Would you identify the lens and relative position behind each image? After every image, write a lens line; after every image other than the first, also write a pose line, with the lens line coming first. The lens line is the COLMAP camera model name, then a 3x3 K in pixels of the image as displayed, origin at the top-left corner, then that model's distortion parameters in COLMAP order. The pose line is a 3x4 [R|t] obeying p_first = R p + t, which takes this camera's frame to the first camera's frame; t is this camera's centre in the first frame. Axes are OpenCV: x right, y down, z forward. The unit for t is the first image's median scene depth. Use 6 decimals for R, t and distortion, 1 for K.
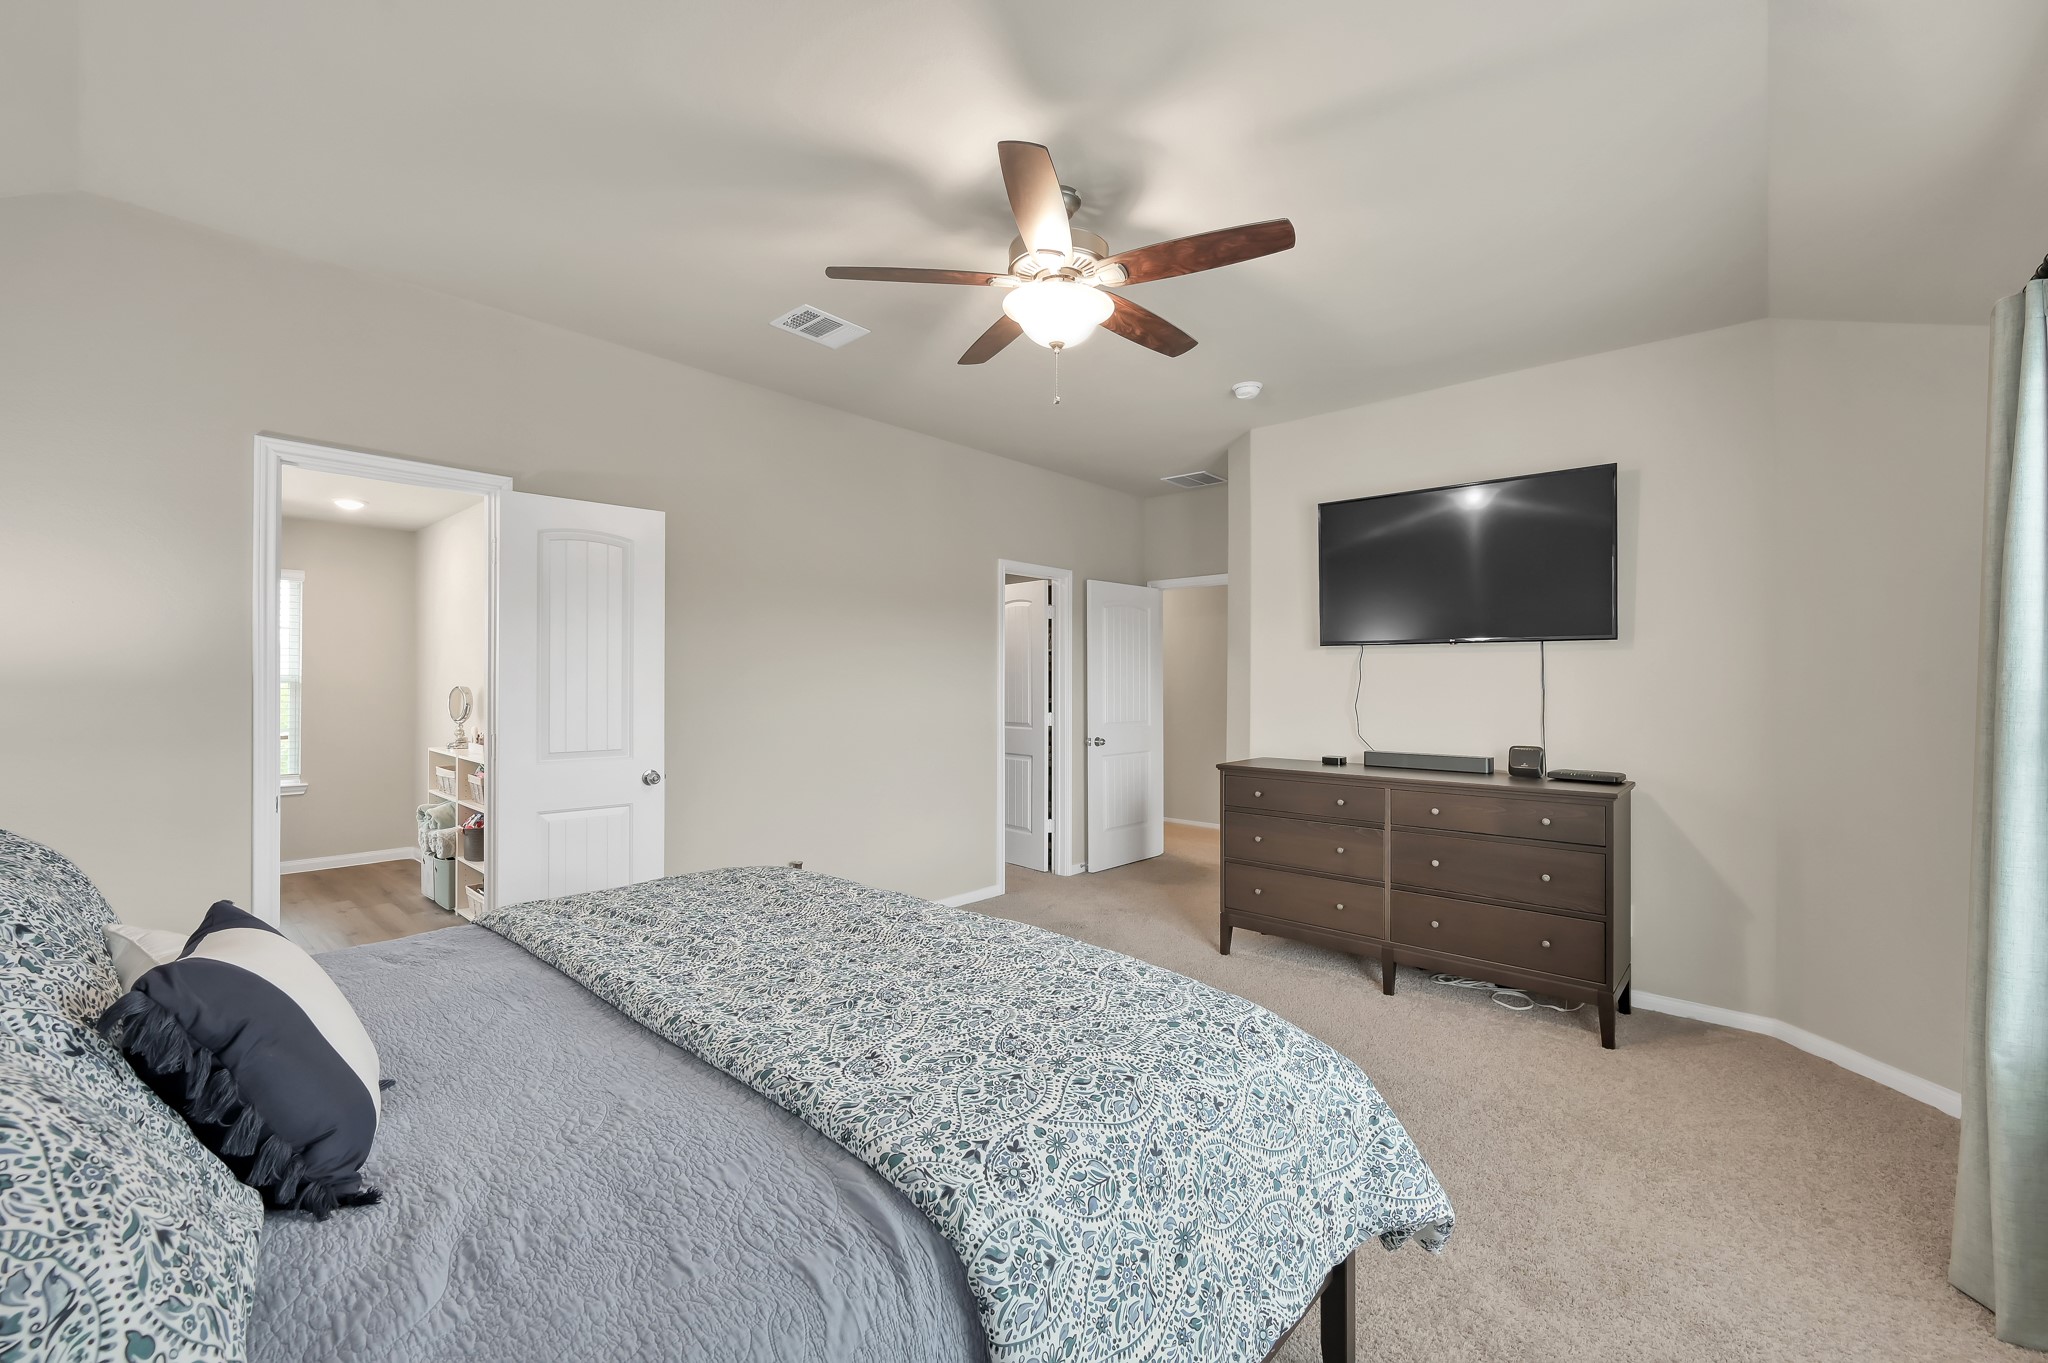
lens RADIAL K [[853.8, 0, 1027.4], [0, 853.8, 678.6], [0, 0, 1]] dist [-0.001212, 0.001338]
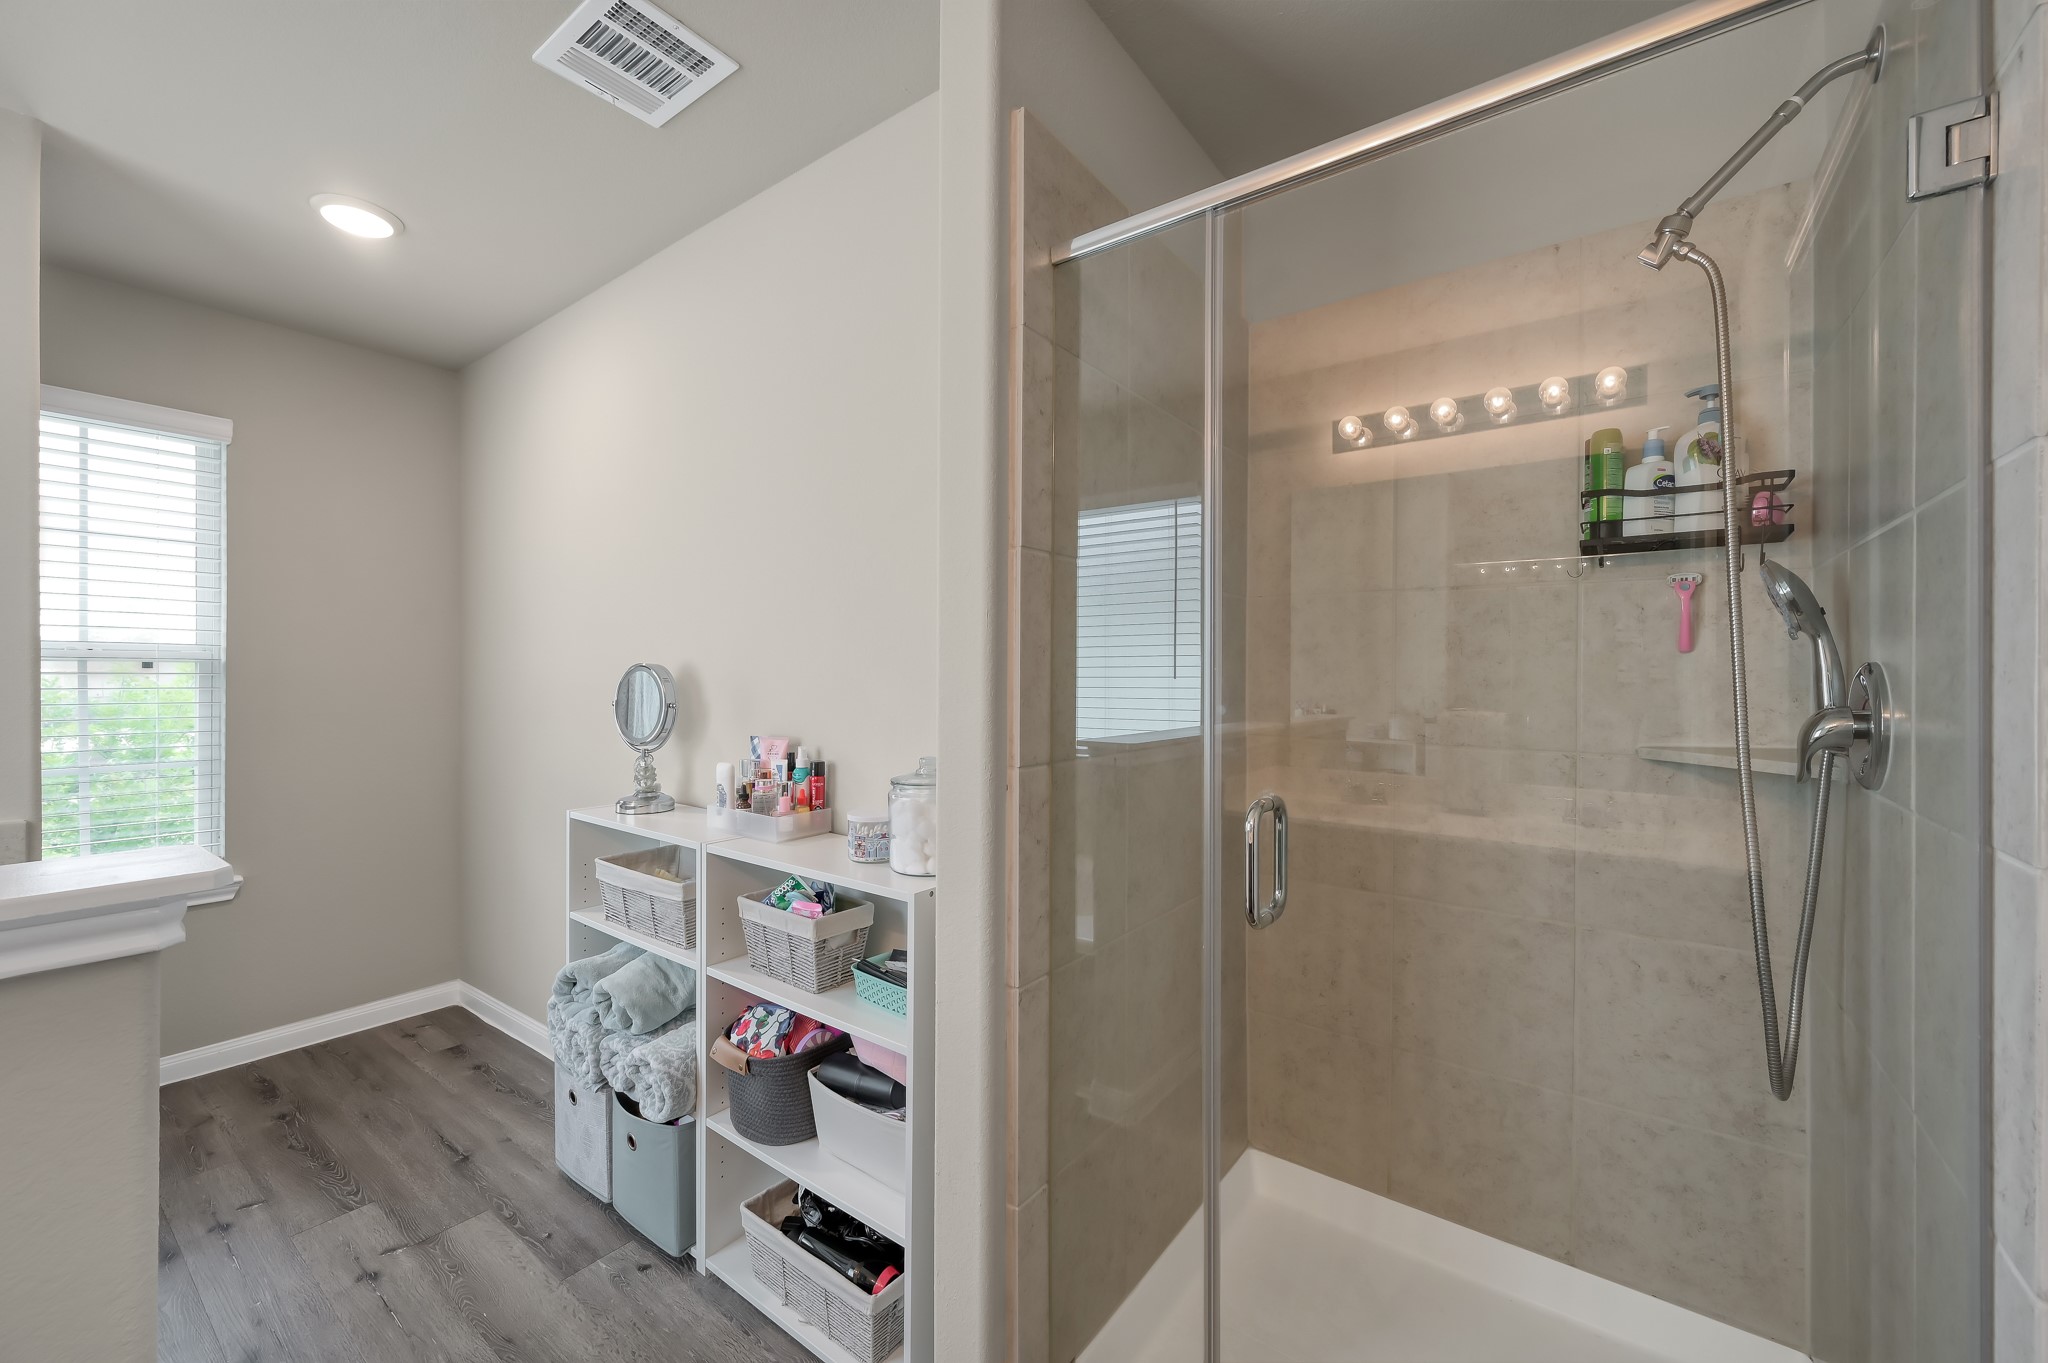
lens RADIAL K [[809.6, 0, 1011.0], [0, 809.6, 673.7], [0, 0, 1]] dist [-0.001792, -0.000277]
pose [[0.996074, -0.004275, 0.088422, -0.524308], [0.003918, 0.999983, 0.004205, 0.013194], [-0.088439, -0.003843, 0.996074, 0.593059]]
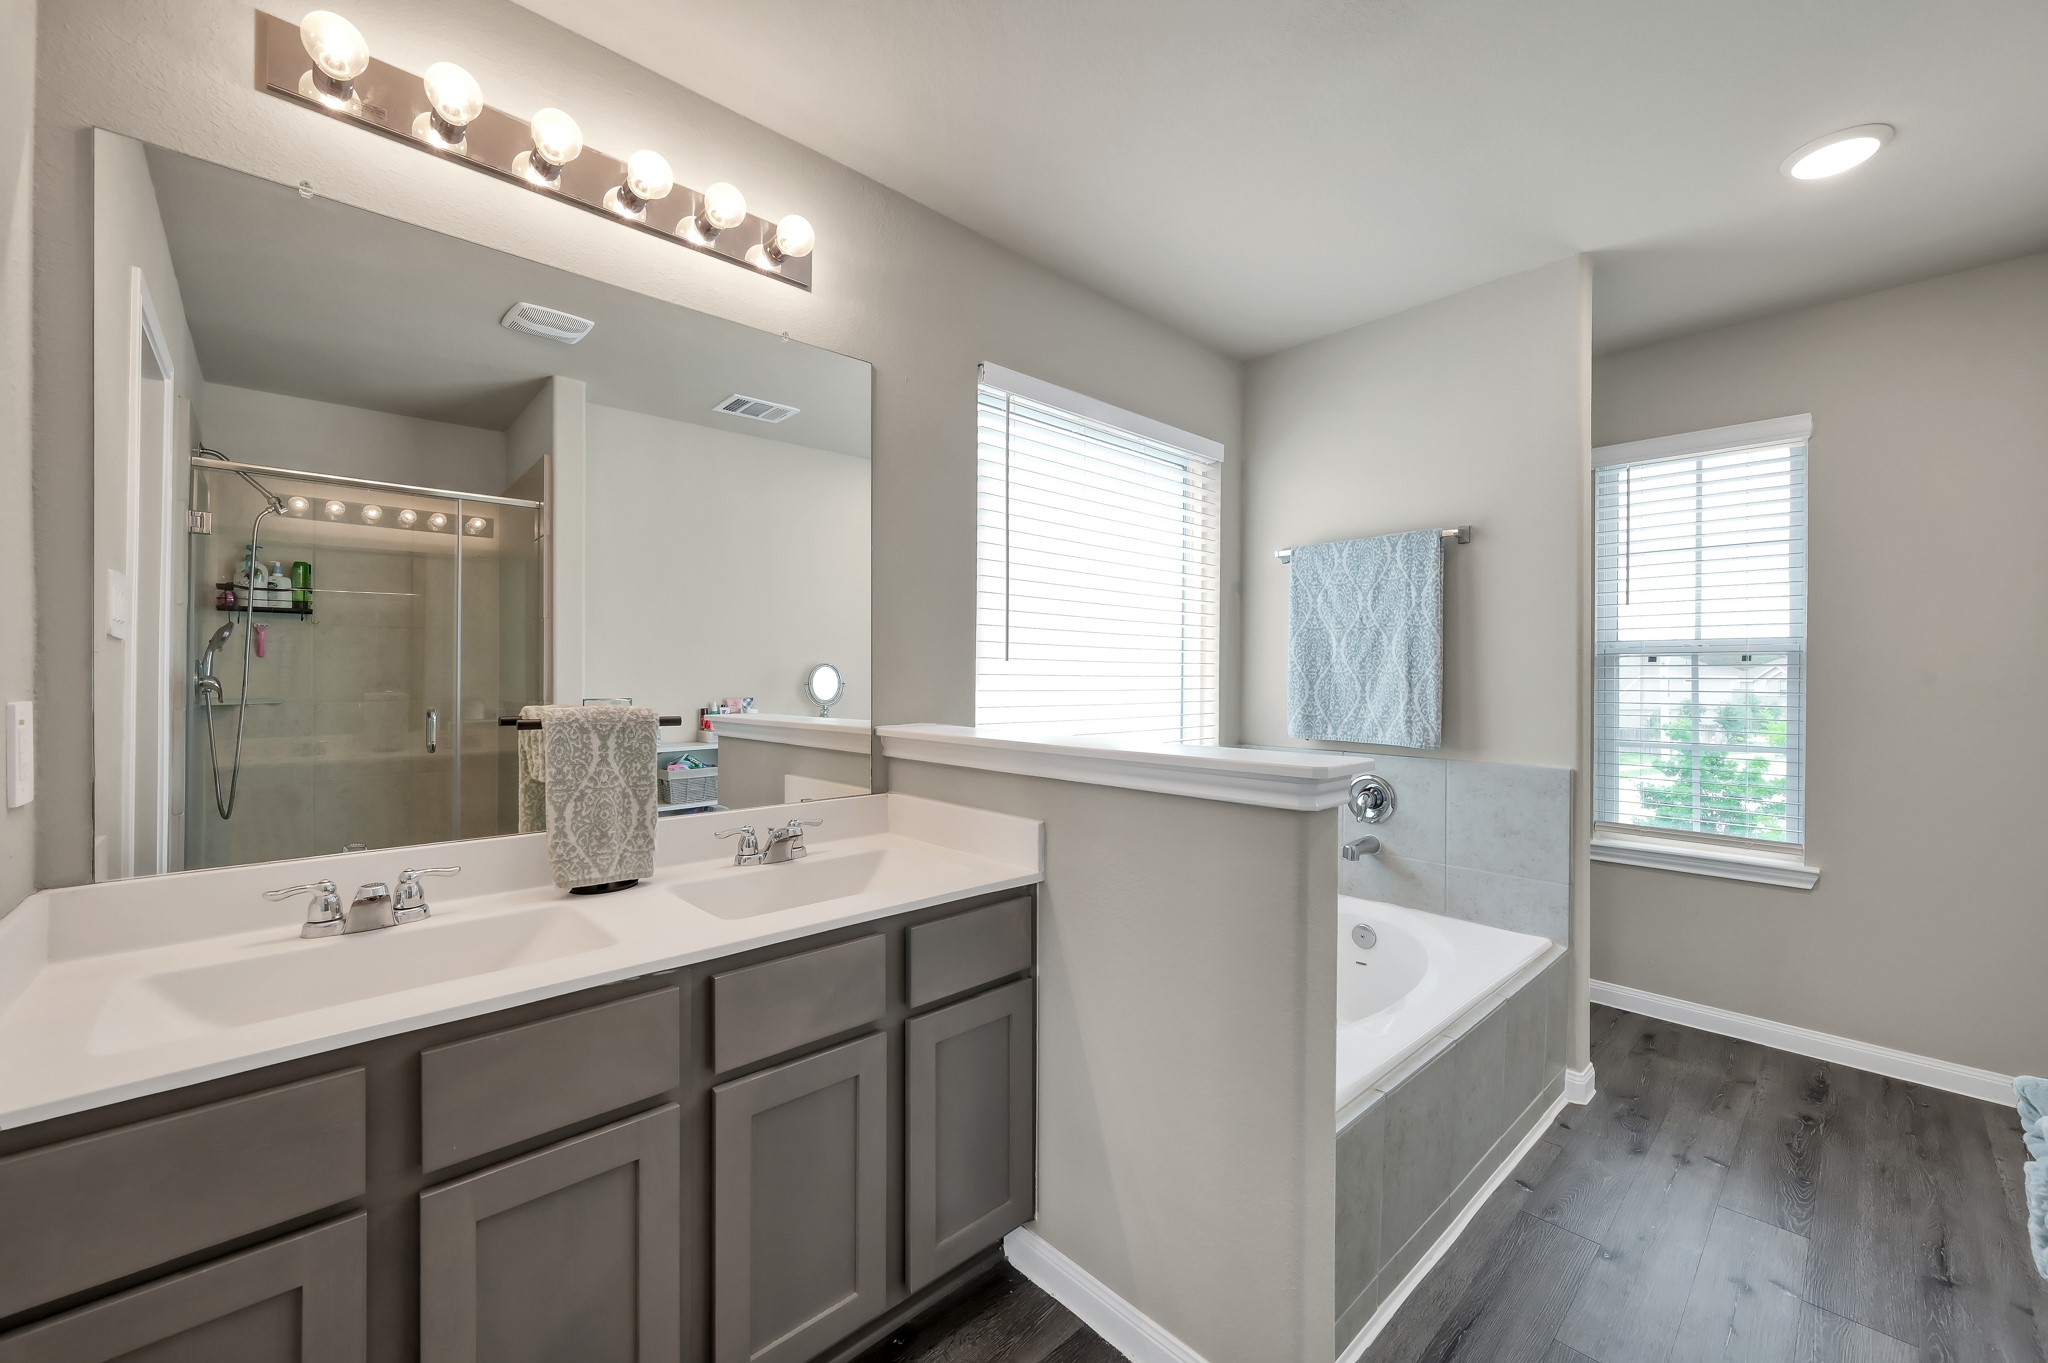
lens RADIAL K [[809.6, 0, 1011.0], [0, 809.6, 680.4], [0, 0, 1]] dist [-0.001792, -0.000277]
pose [[-0.084959, 0.009017, -0.996344, -0.418848], [0.005511, 0.999948, 0.008580, 0.015361], [0.996369, -0.004762, -0.085004, 0.680740]]
